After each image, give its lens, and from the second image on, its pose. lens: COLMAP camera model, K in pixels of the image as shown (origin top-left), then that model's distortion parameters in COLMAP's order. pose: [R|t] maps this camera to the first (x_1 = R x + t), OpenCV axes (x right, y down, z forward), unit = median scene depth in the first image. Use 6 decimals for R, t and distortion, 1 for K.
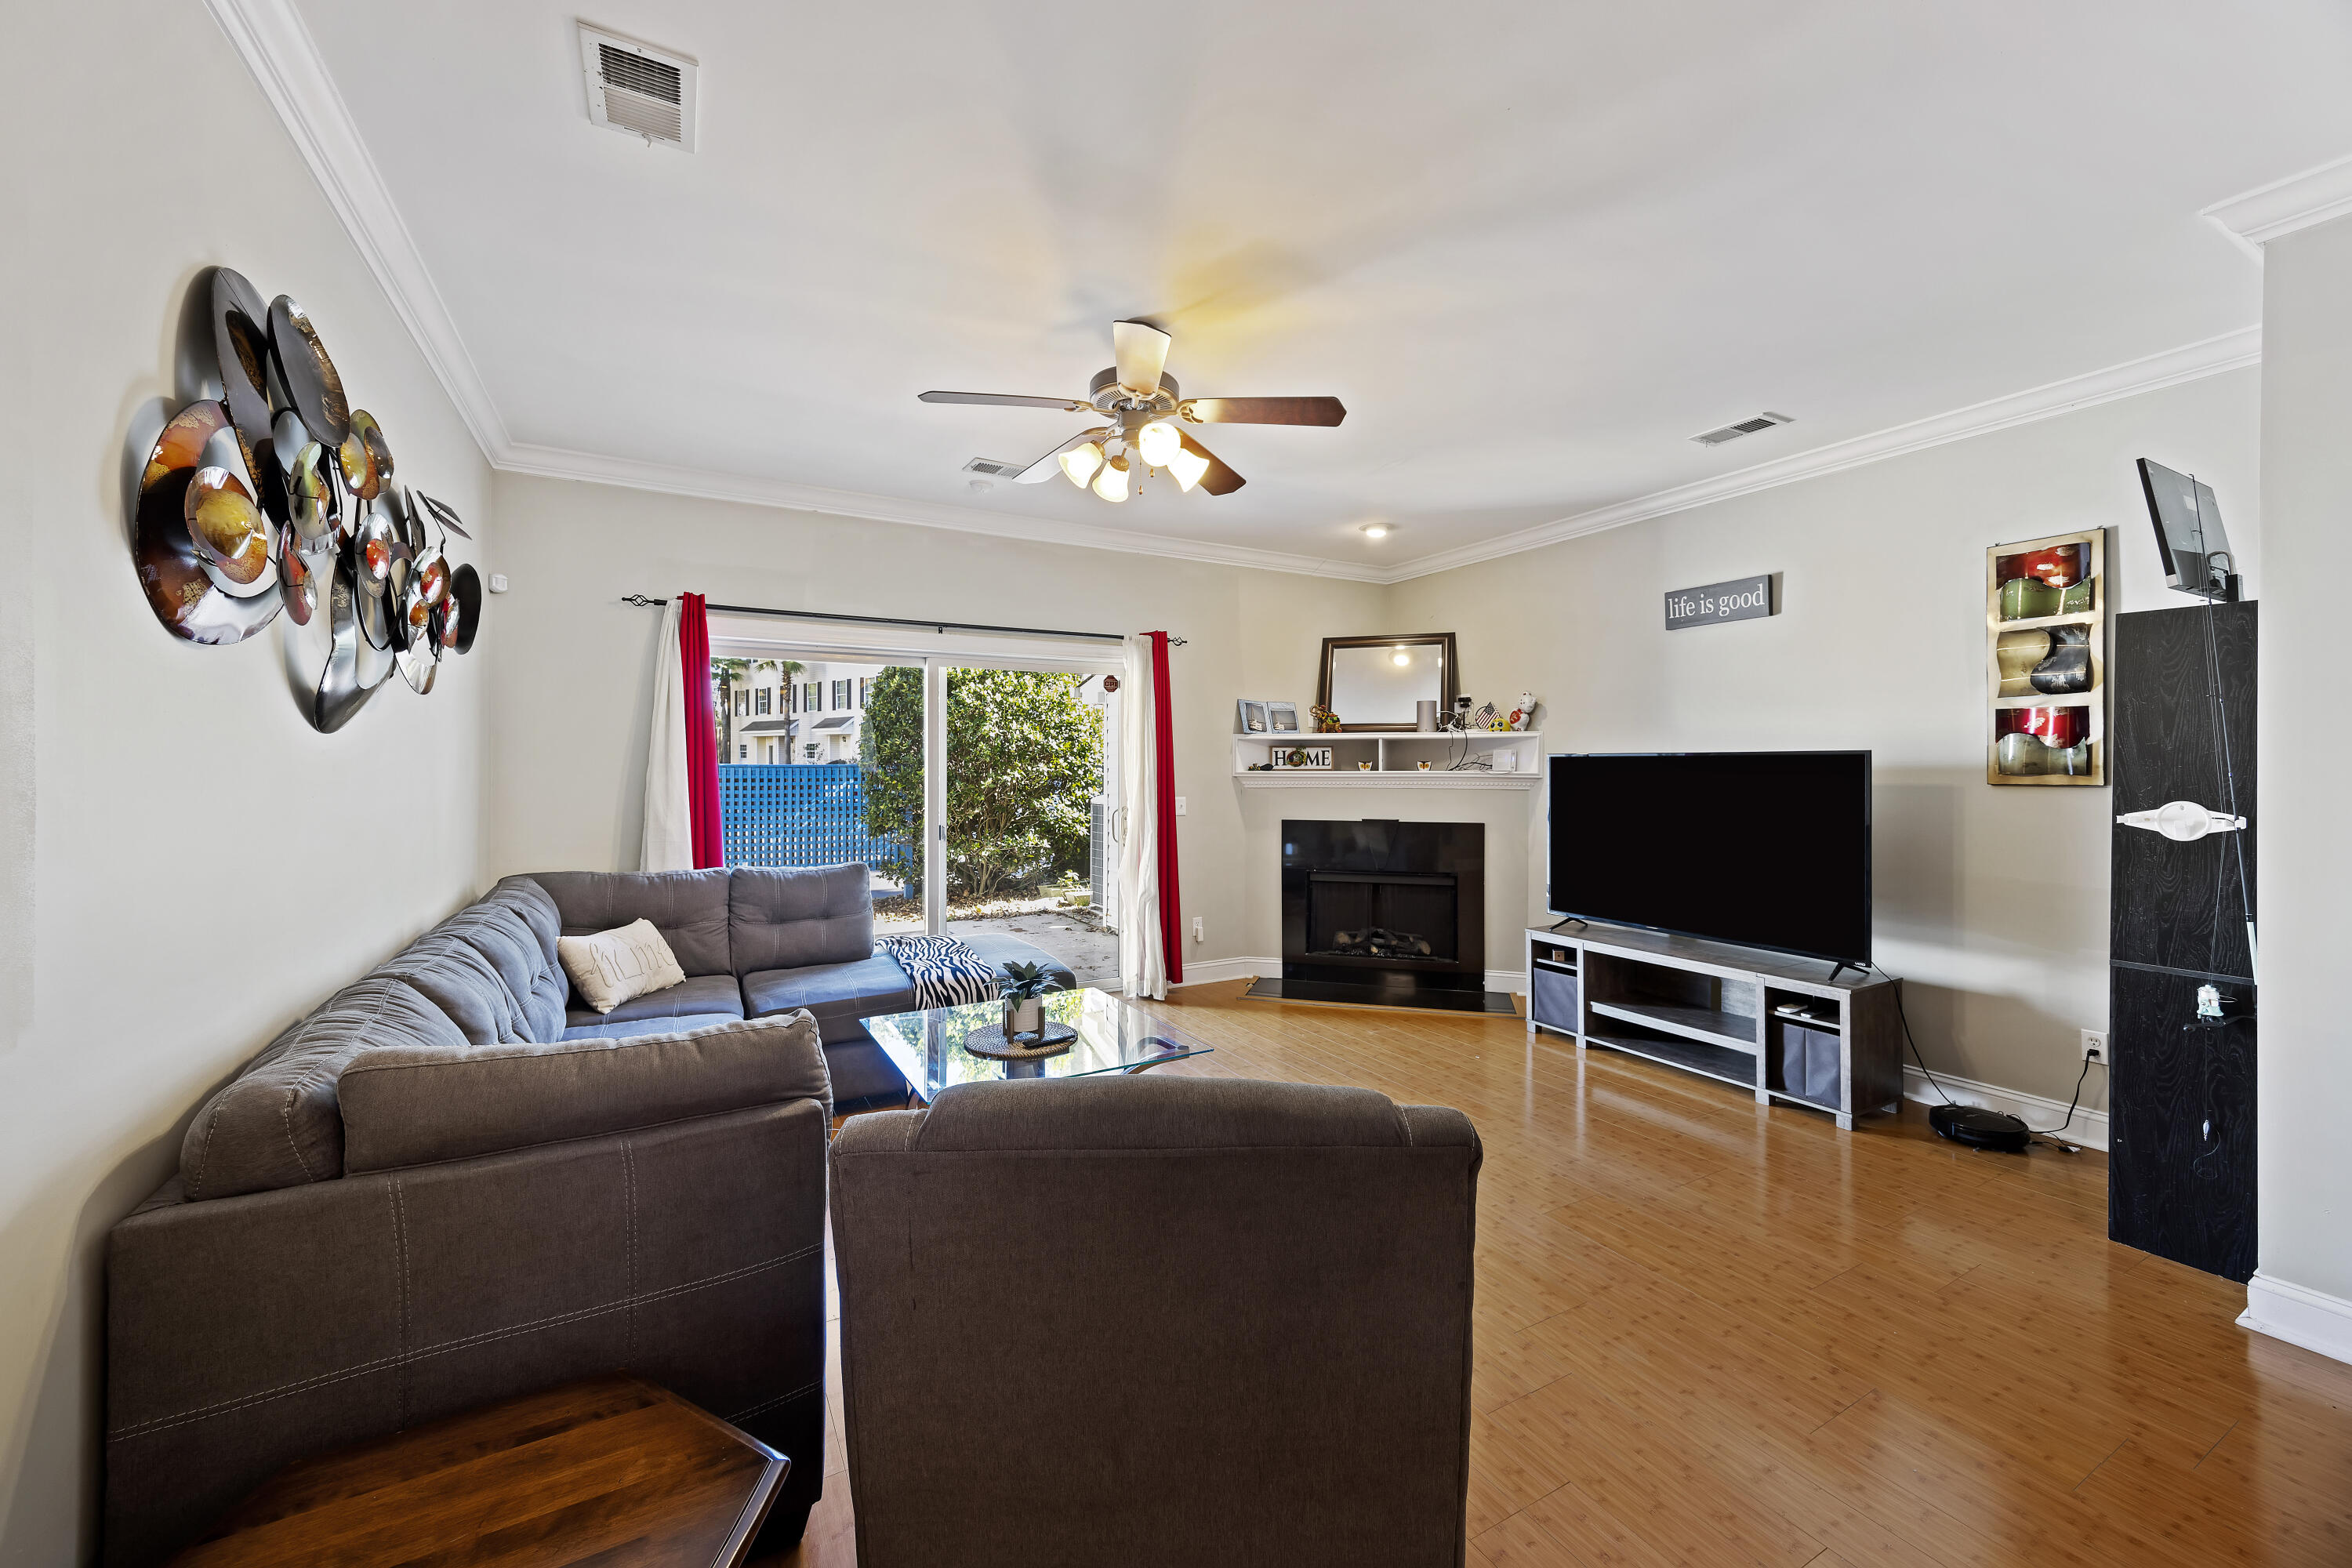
lens RADIAL K [[919.3, 0, 1168.6], [0, 919.3, 770.0], [0, 0, 1]] dist [0.003414, -0.000417]
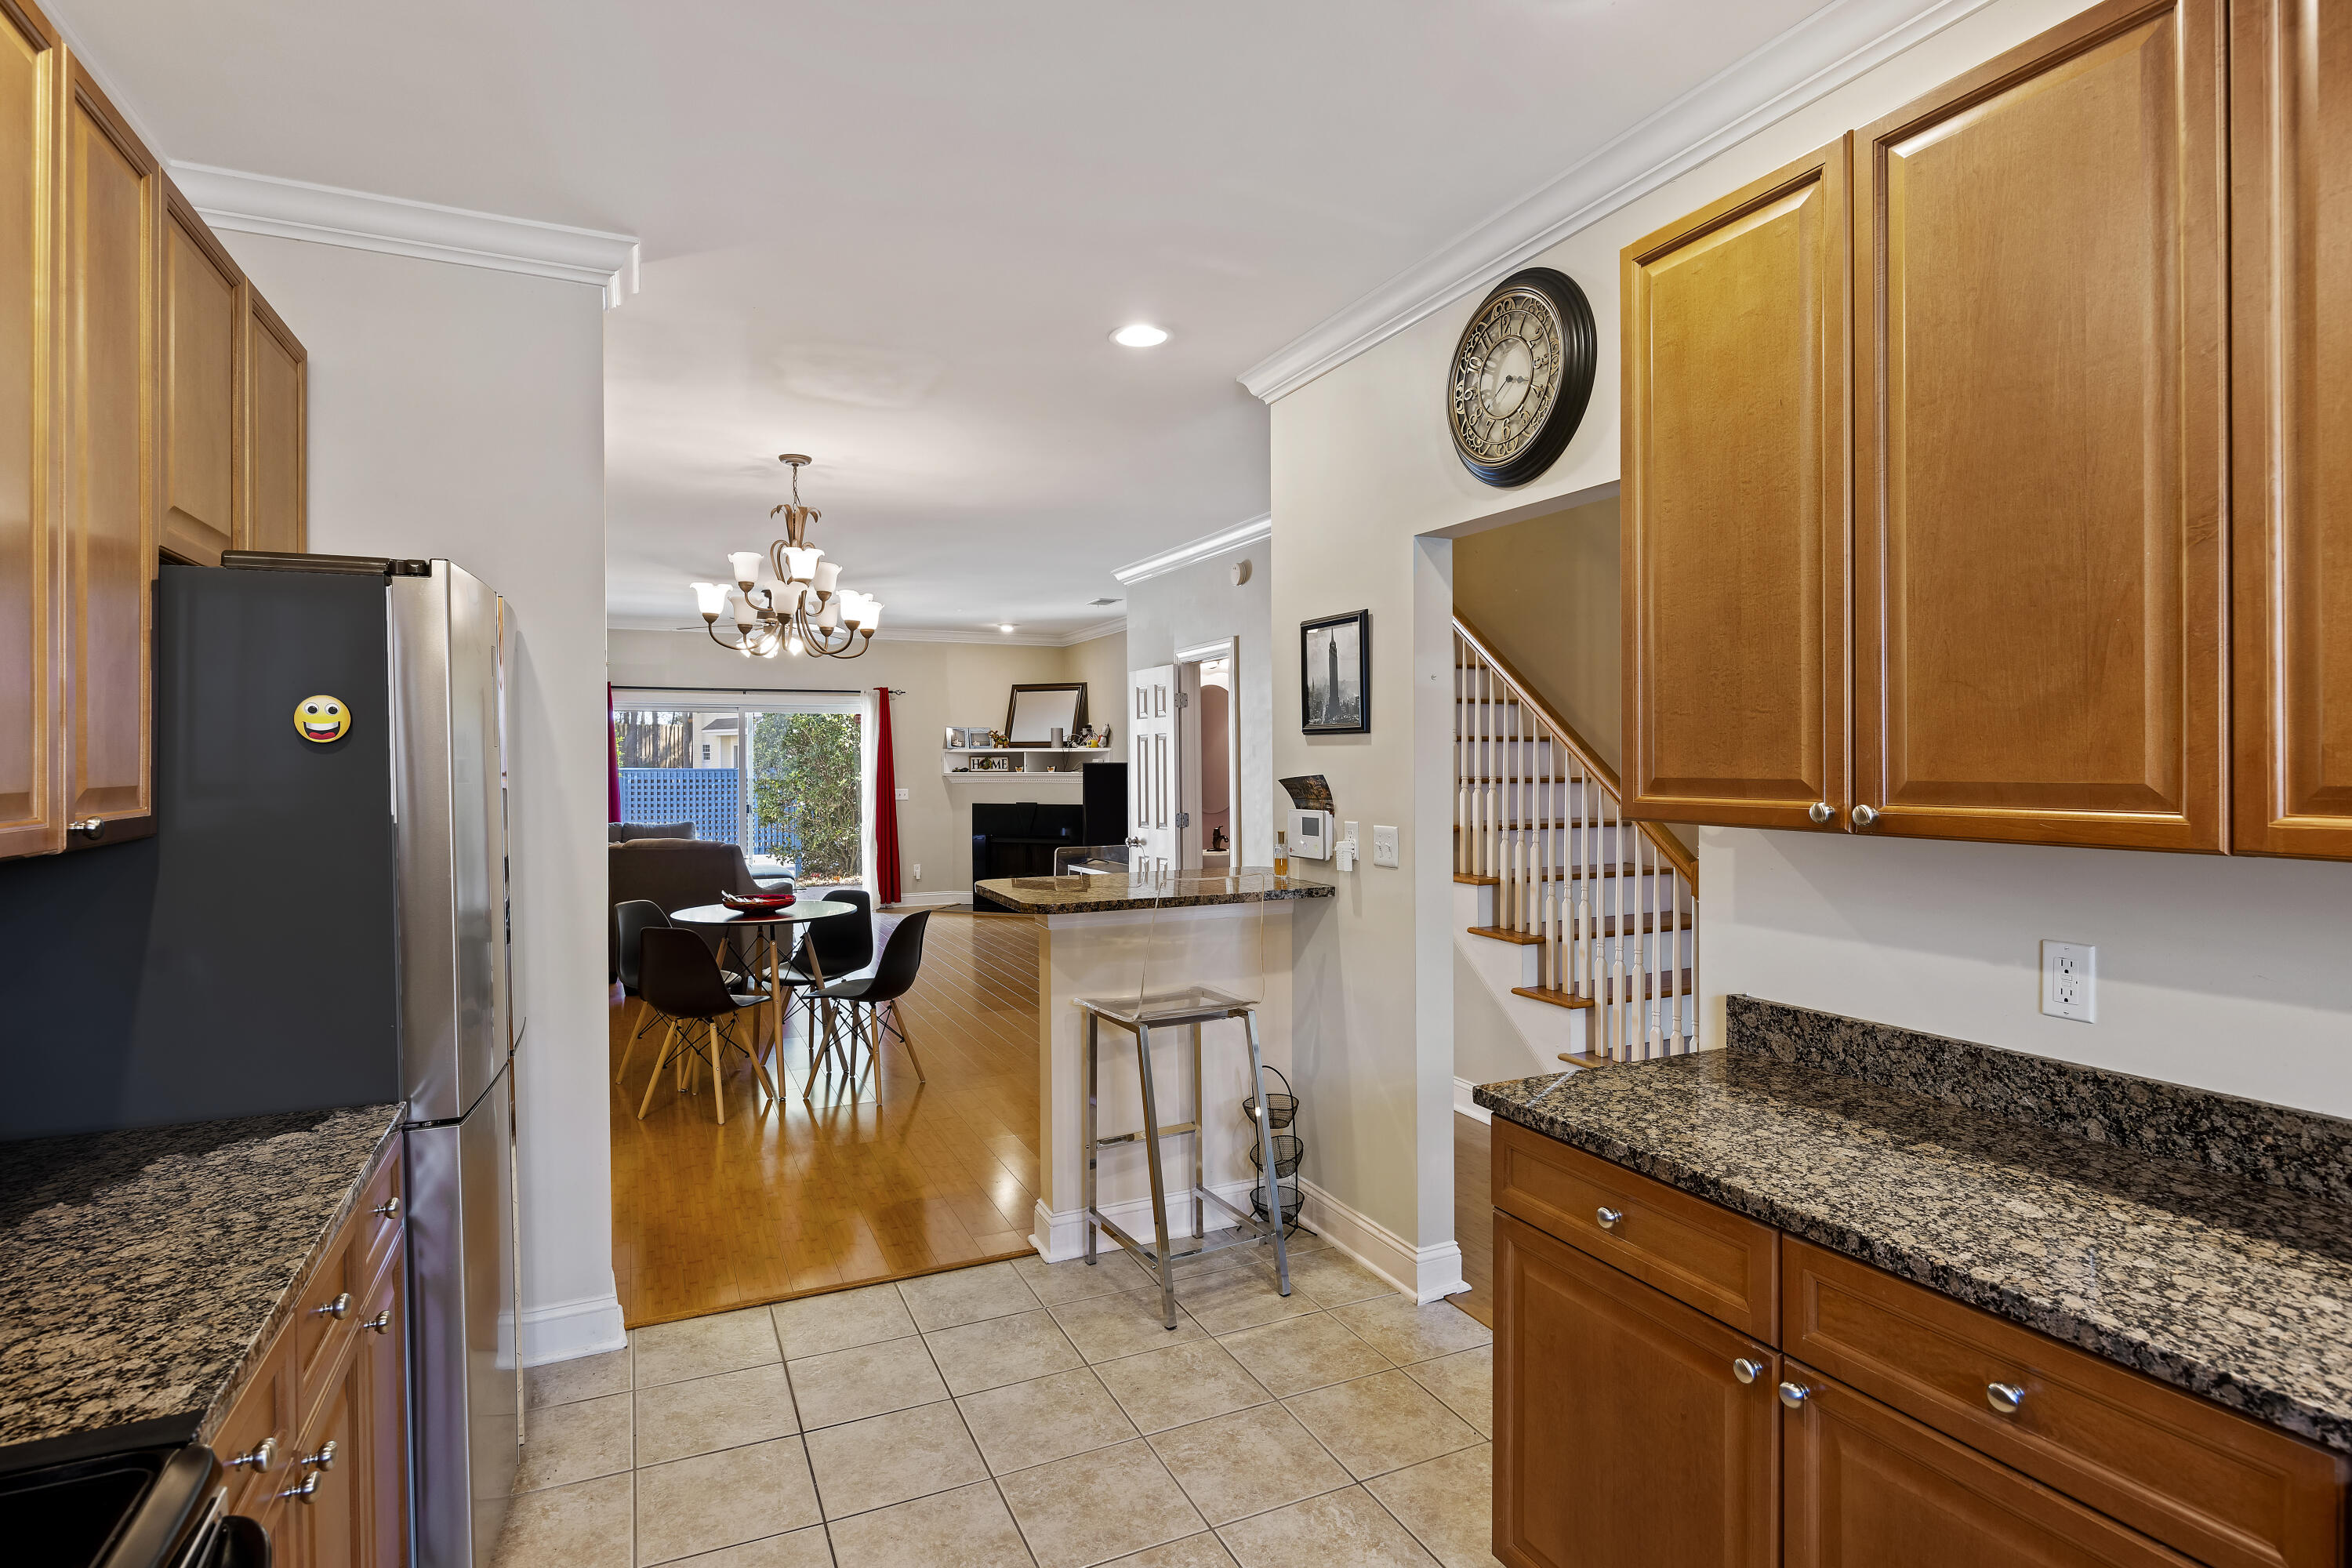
lens RADIAL K [[1185.7, 0, 1175.1], [0, 1185.7, 764.7], [0, 0, 1]] dist [-0.000545, 0.000218]
pose [[0.997184, -0.005047, -0.074824, 0.776133], [0.004856, 0.999984, -0.002729, -0.006718], [0.074837, 0.002358, 0.997193, -1.245668]]
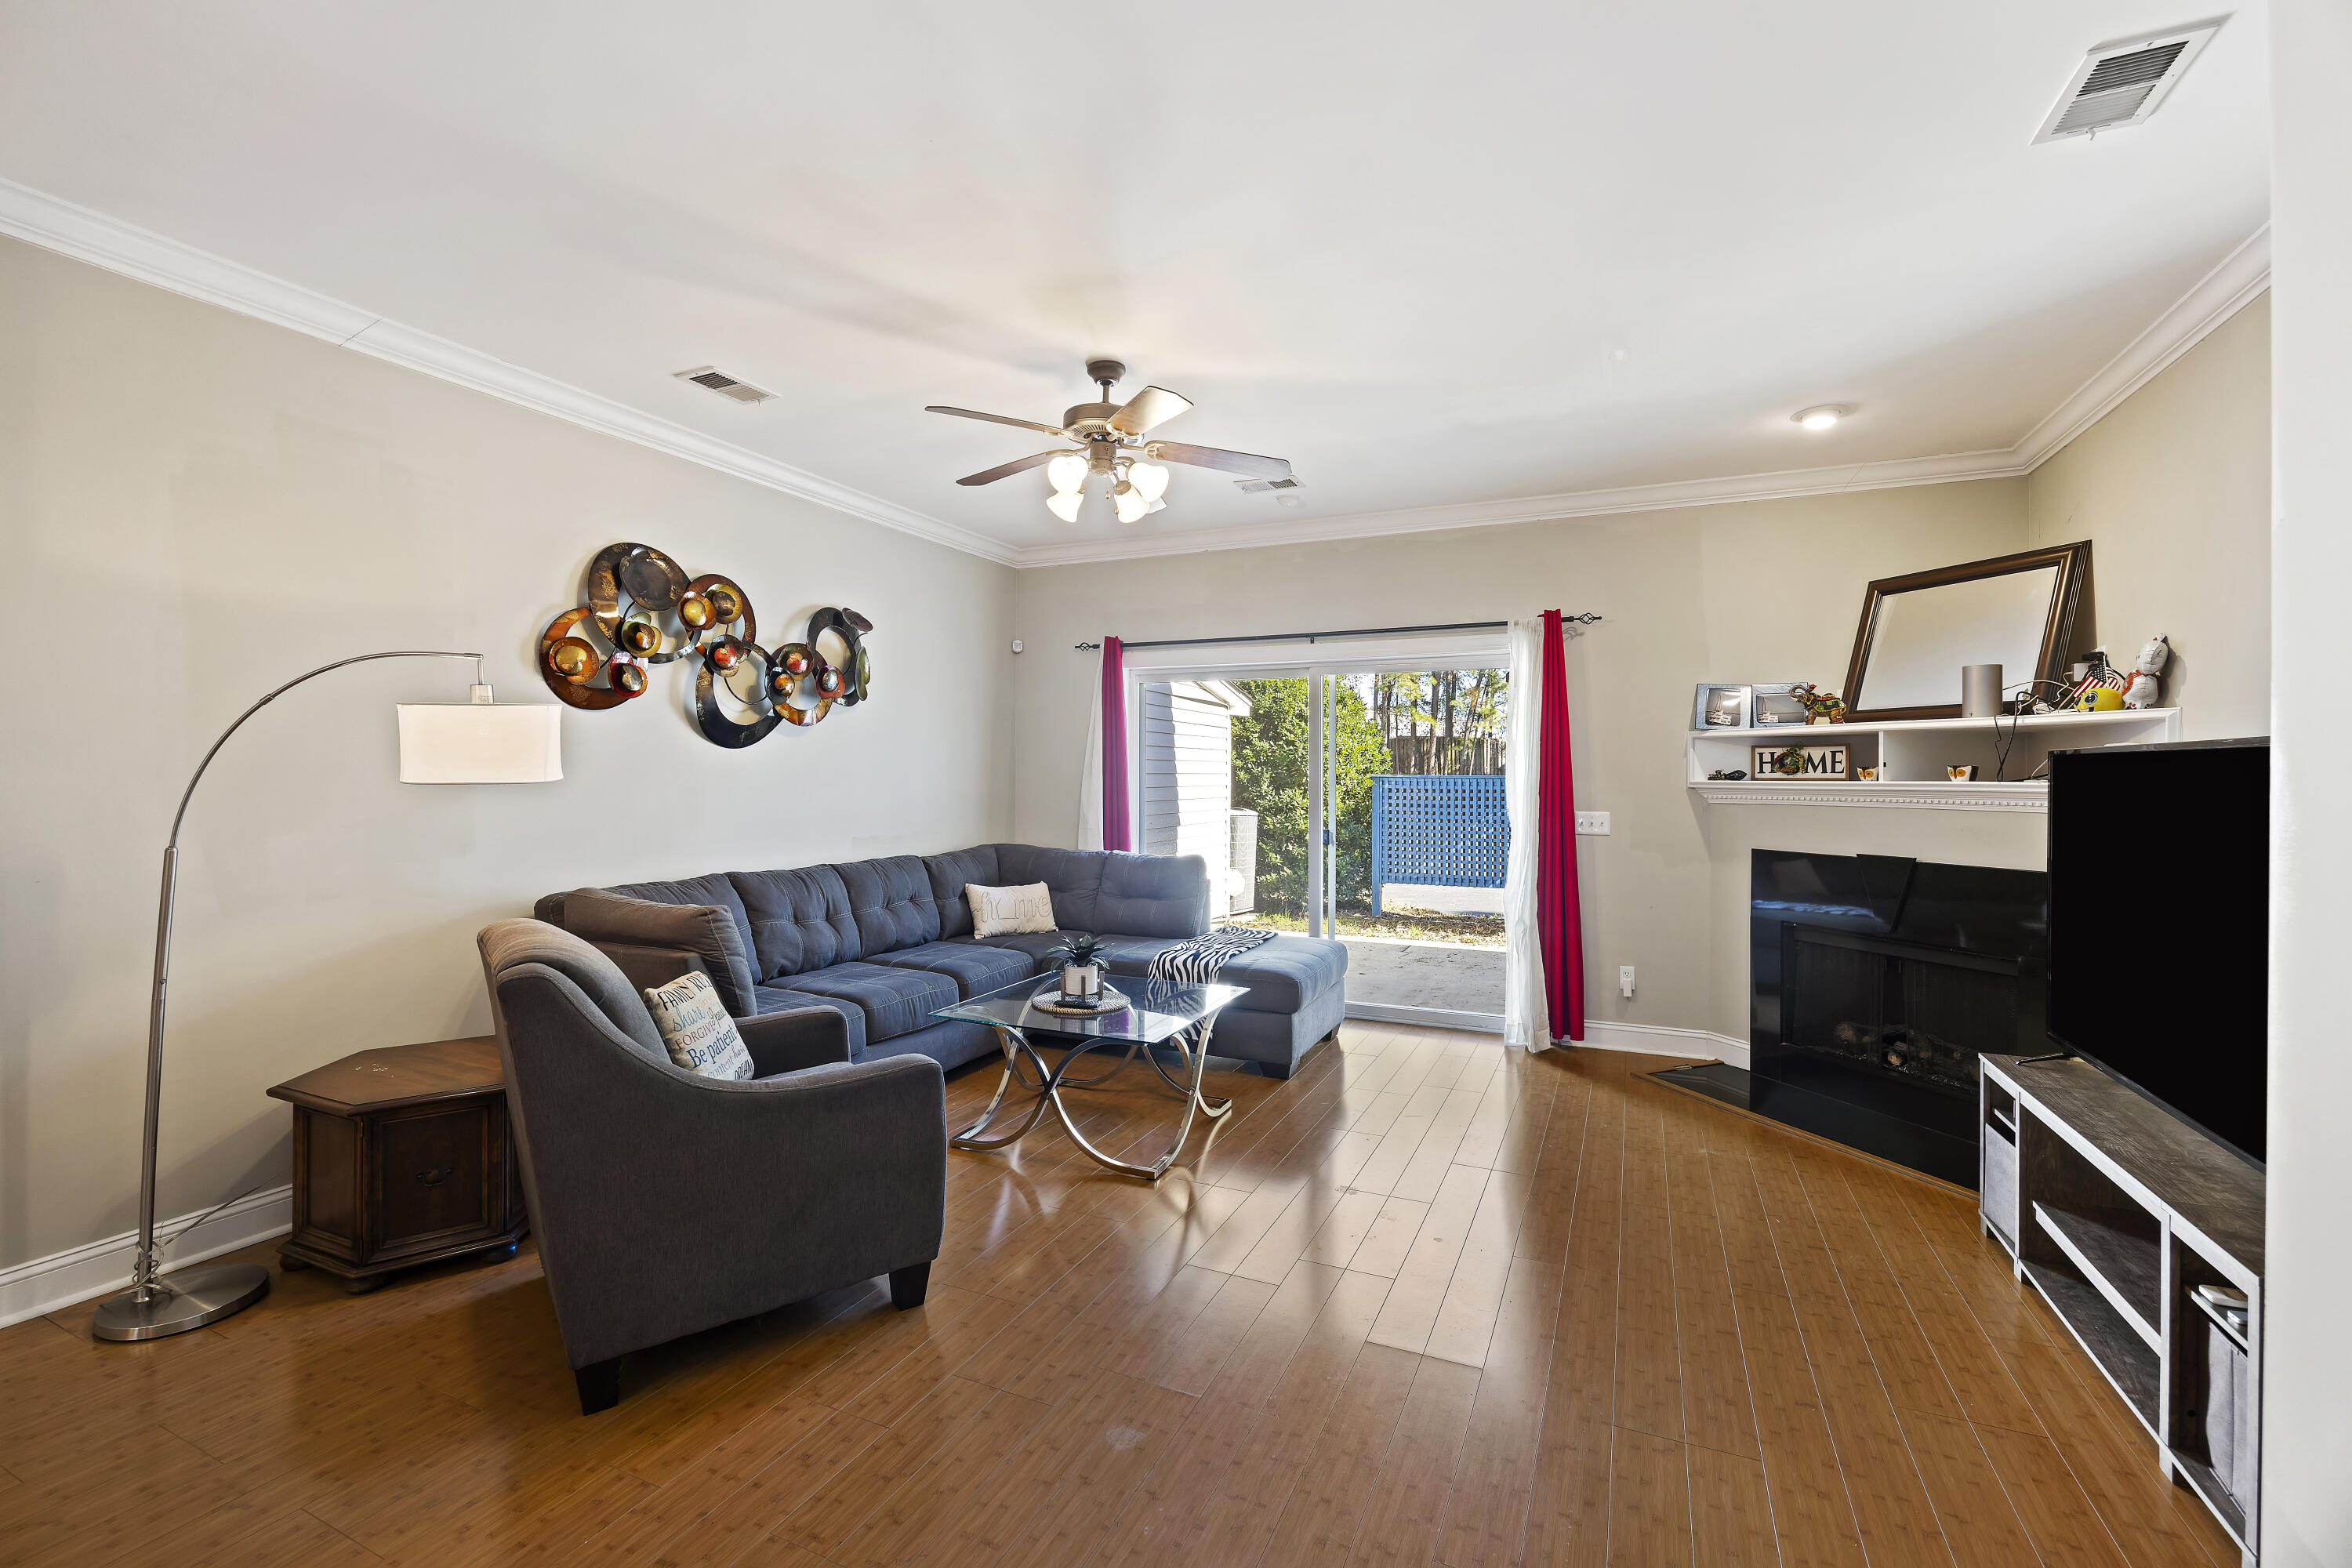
lens RADIAL K [[998.4, 0, 1186.1], [0, 998.4, 776.7], [0, 0, 1]] dist [-0.001607, 0.001380]
pose [[0.595350, 0.003149, -0.803461, 0.606521], [-0.012079, 0.999914, -0.005031, 0.009093], [0.803376, 0.012700, 0.595337, 0.229365]]
